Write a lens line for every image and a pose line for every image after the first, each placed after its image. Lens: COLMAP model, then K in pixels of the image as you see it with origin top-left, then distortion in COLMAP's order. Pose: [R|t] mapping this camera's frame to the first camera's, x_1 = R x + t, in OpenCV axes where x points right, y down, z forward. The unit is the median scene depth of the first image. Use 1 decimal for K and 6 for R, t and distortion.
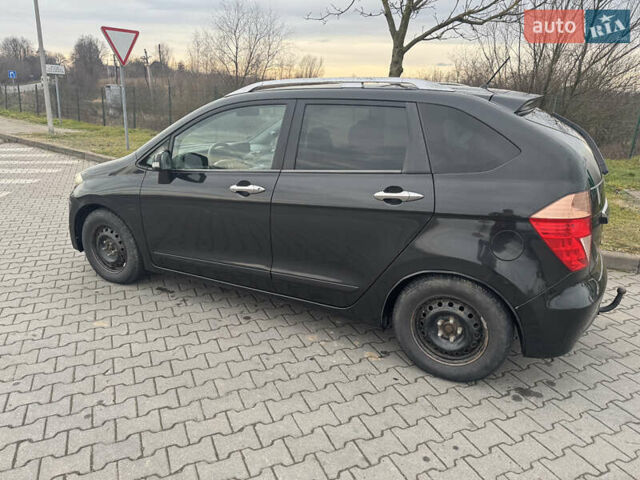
lens RADIAL K [[451.7, 0, 319.2], [0, 451.7, 241.9], [0, 0, 1]] dist [0.038704, -0.048905]
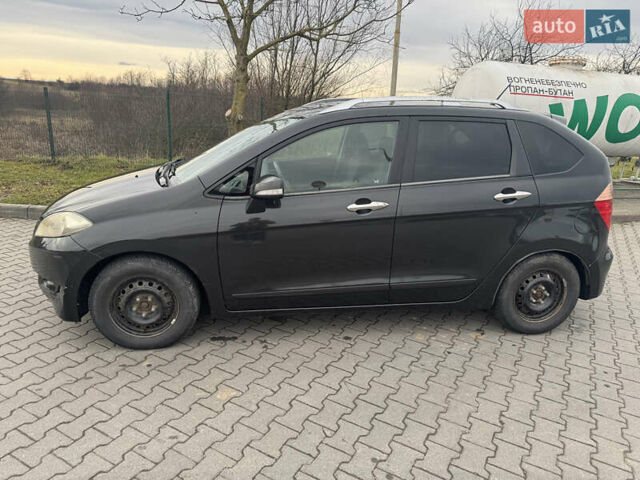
lens RADIAL K [[451.7, 0, 319.9], [0, 451.7, 241.5], [0, 0, 1]] dist [0.038704, -0.048905]
pose [[0.805850, -0.159803, 0.570148, -0.814020], [0.161548, 0.985700, 0.047943, -0.104313], [-0.569656, 0.053472, 0.820142, 0.250235]]
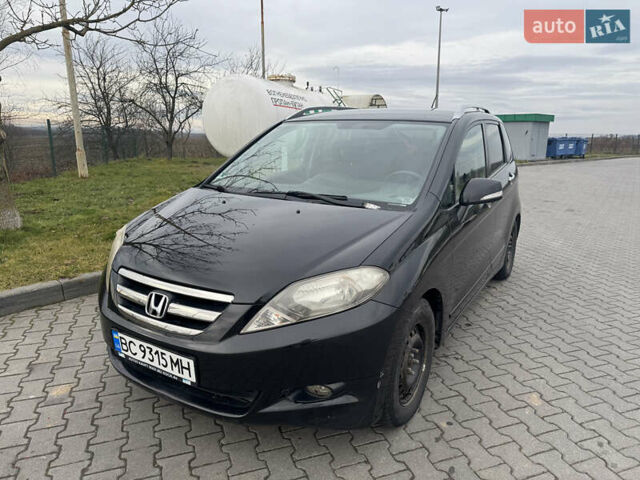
lens RADIAL K [[451.7, 0, 320.6], [0, 451.7, 237.5], [0, 0, 1]] dist [0.038704, -0.048905]
pose [[0.075604, -0.250194, 0.965239, -1.290264], [0.296526, 0.929858, 0.217797, -0.393303], [-0.952027, 0.269753, 0.144490, 1.247202]]
